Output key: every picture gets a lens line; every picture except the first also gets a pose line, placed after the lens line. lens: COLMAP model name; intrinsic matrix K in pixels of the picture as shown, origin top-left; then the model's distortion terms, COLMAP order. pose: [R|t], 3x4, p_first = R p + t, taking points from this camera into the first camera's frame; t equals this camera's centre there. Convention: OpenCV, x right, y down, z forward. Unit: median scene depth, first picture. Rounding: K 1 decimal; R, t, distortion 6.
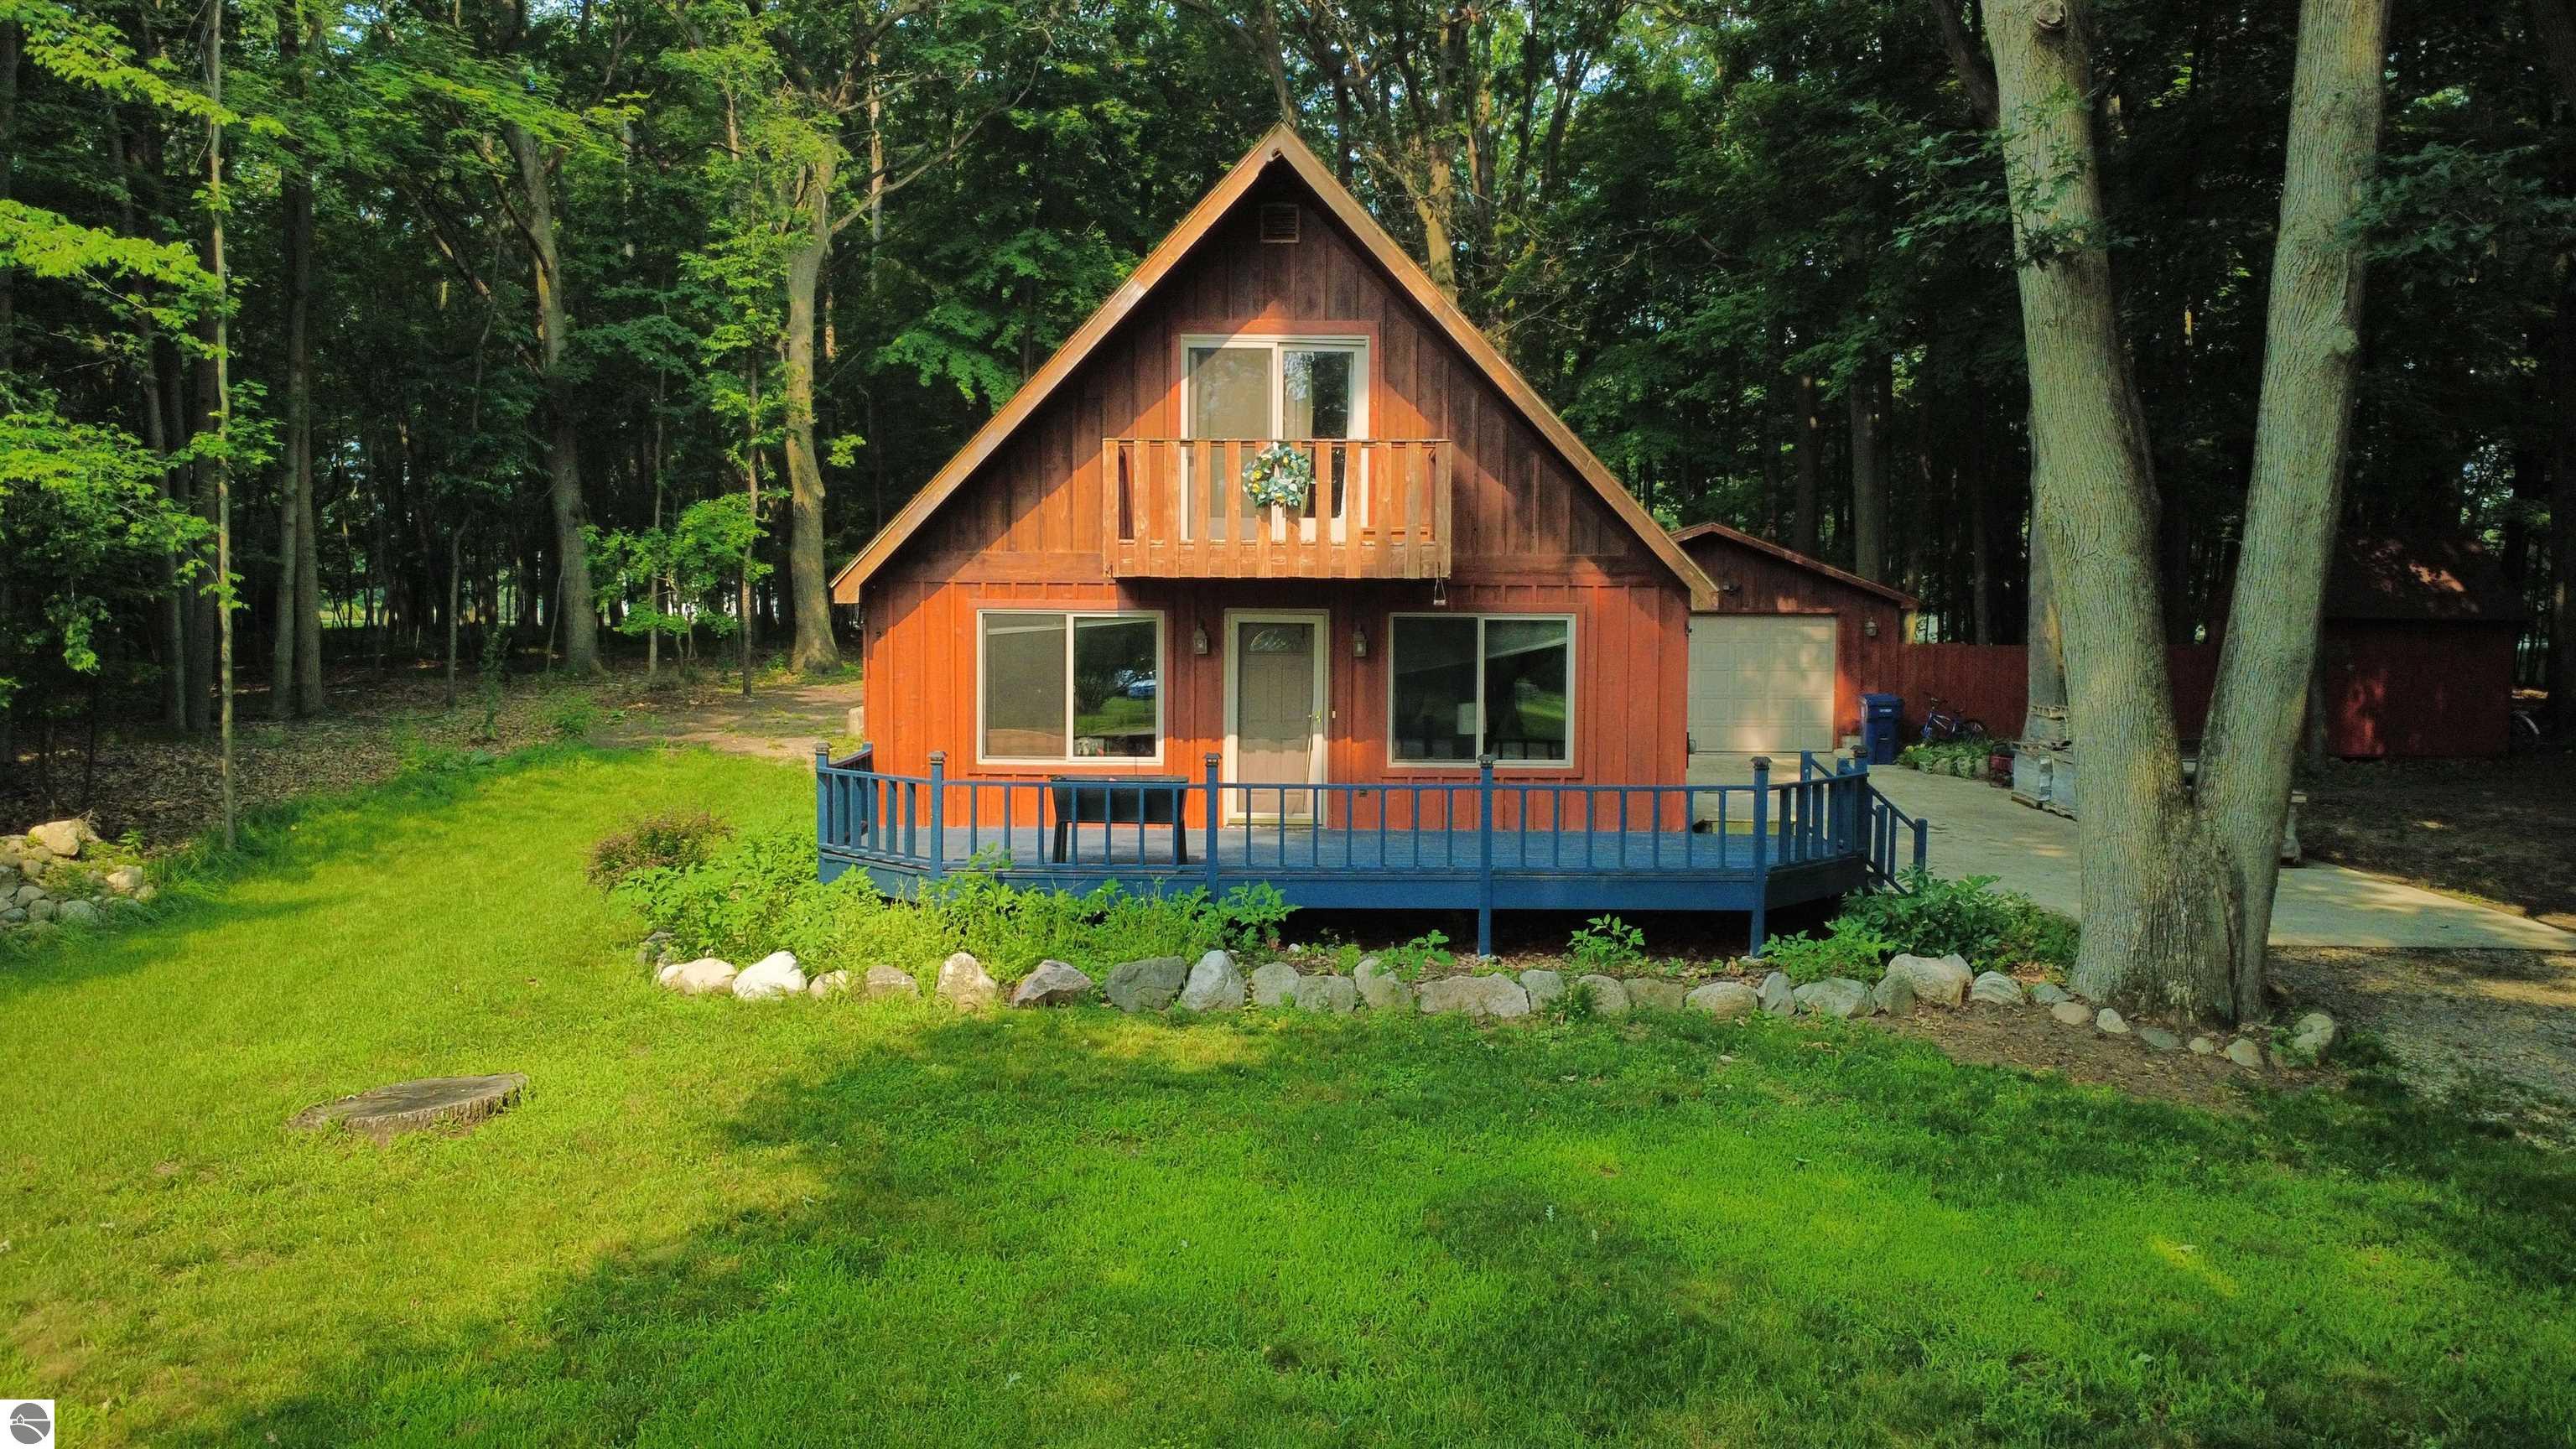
lens RADIAL K [[1863.3, 0, 1285.8], [0, 1863.3, 725.9], [0, 0, 1]] dist [0.000437, -0.000880]
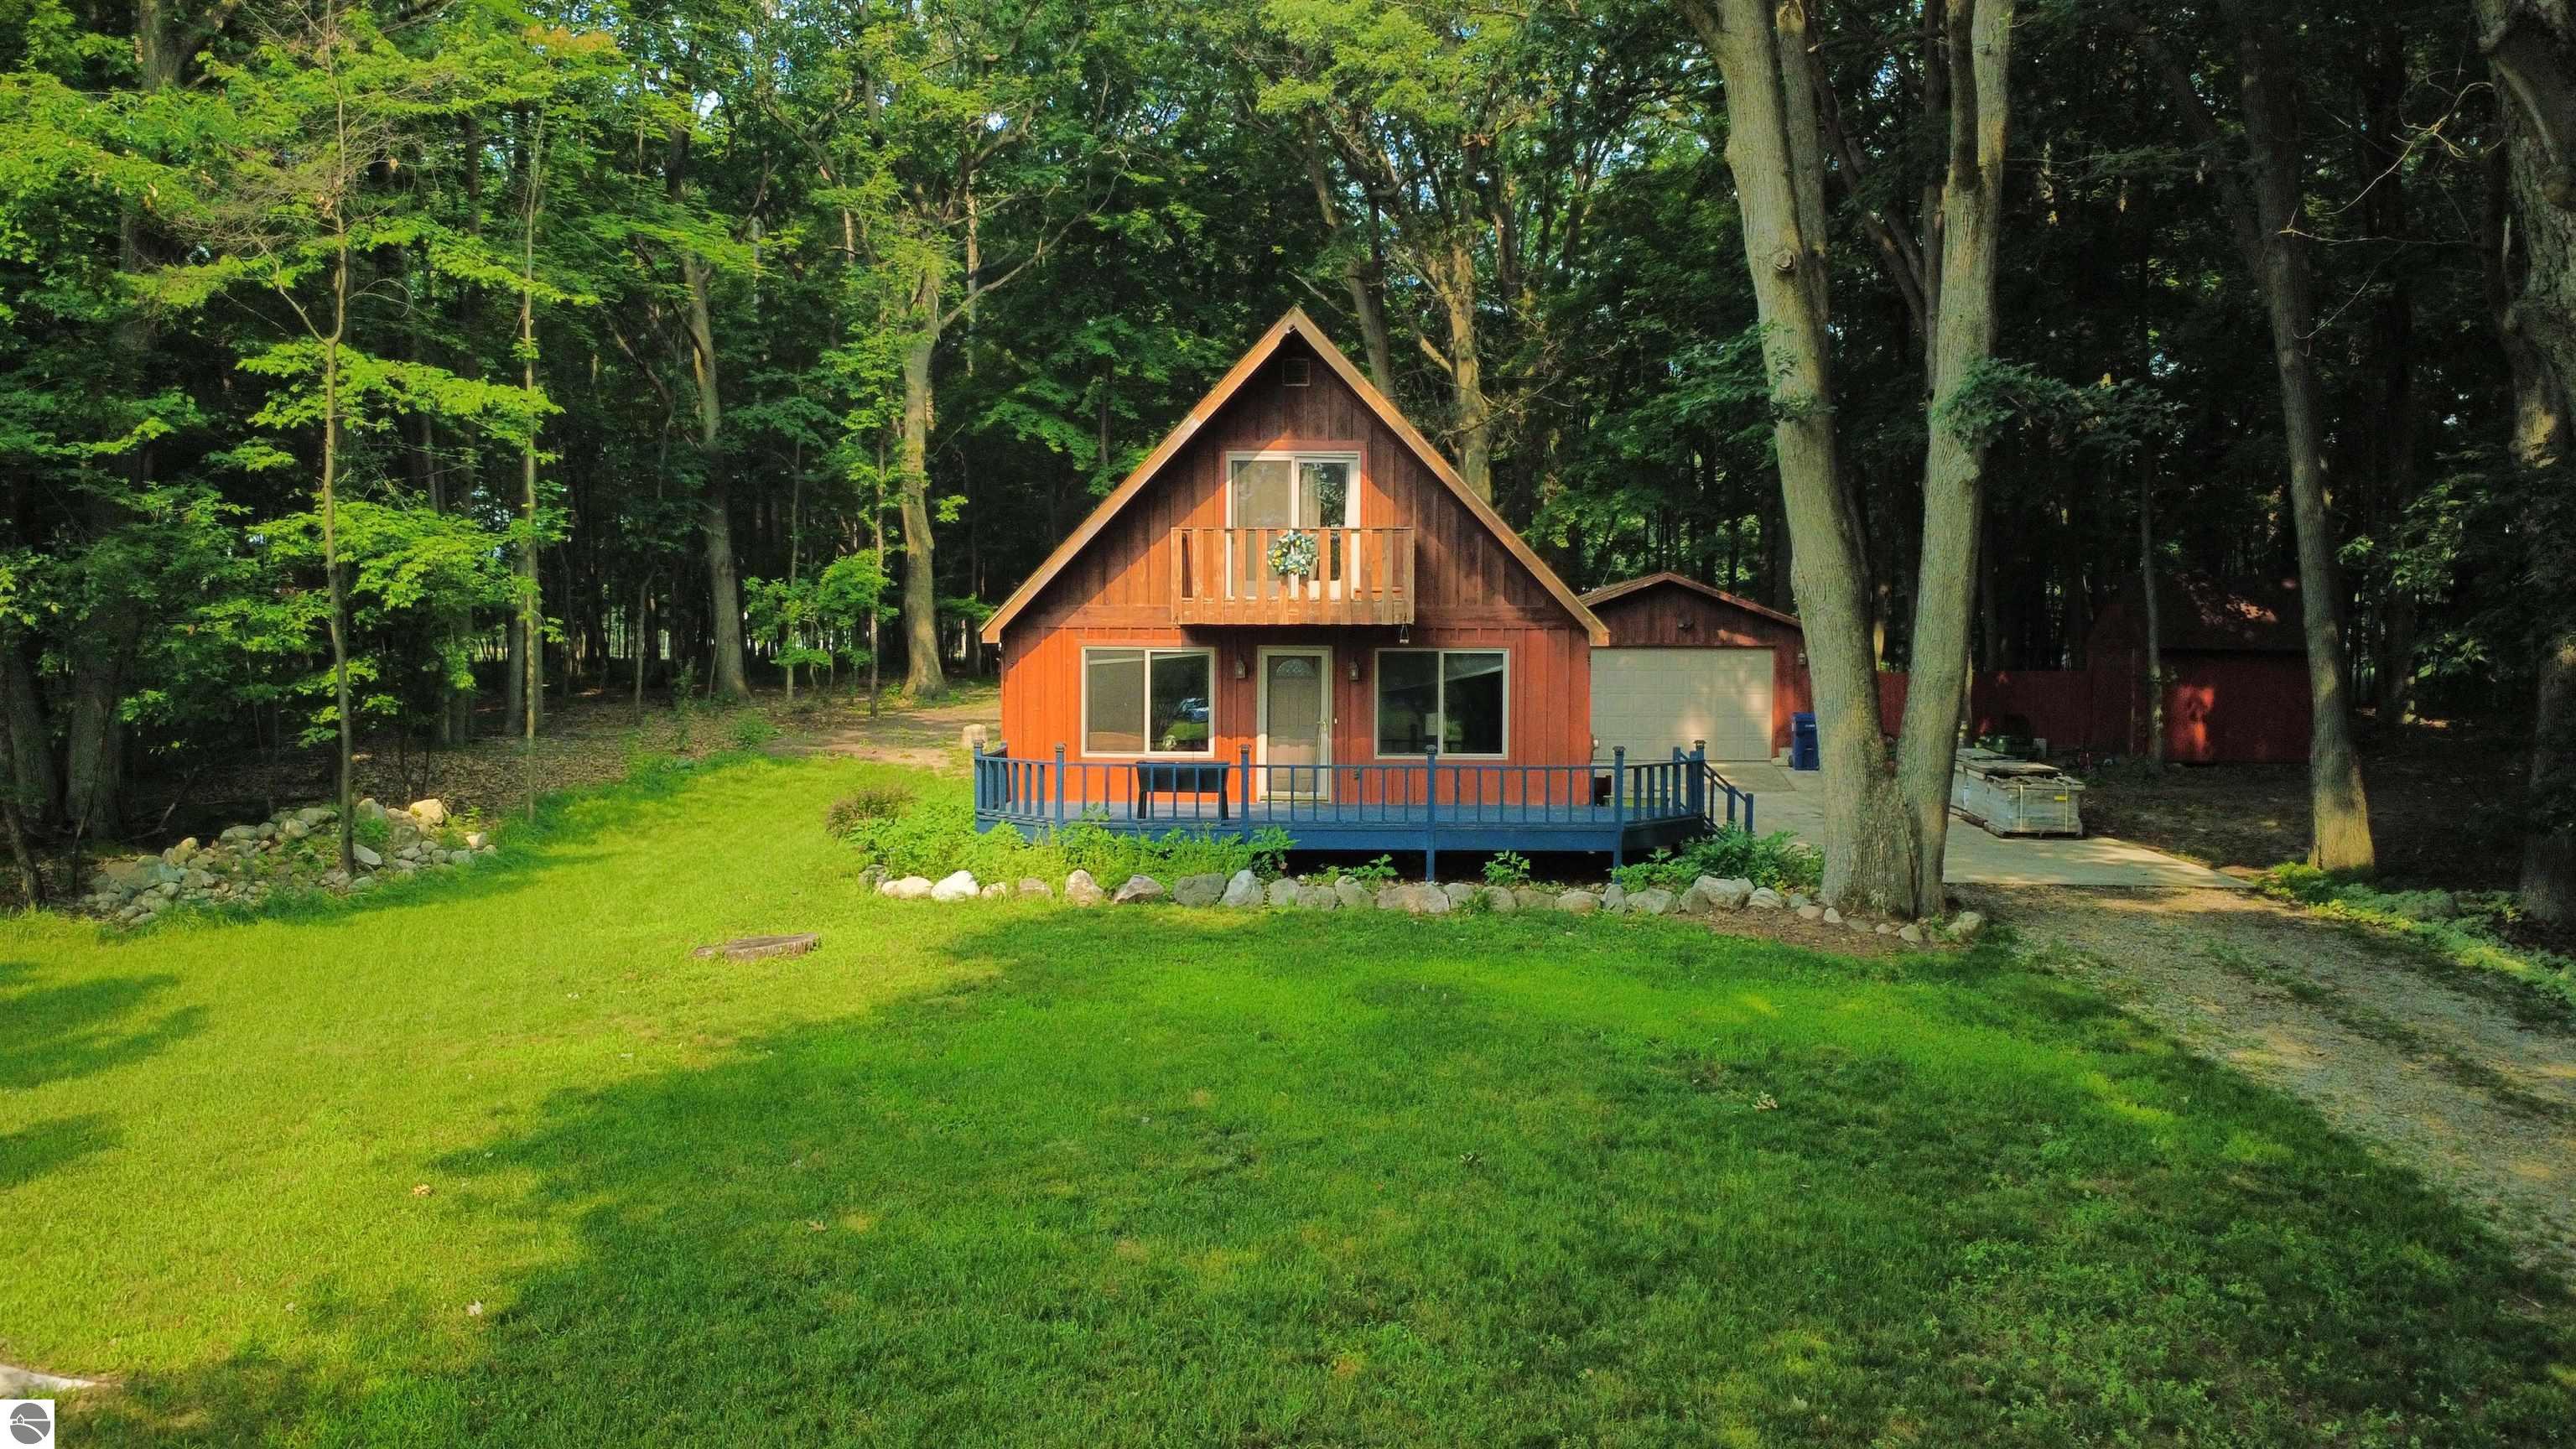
lens RADIAL K [[1863.3, 0, 1285.8], [0, 1863.3, 725.9], [0, 0, 1]] dist [0.000437, -0.000880]
pose [[0.999391, -0.001258, -0.034867, 0.037684], [0.000685, 0.999865, -0.016438, 0.020900], [0.034883, 0.016404, 0.999257, -0.404131]]
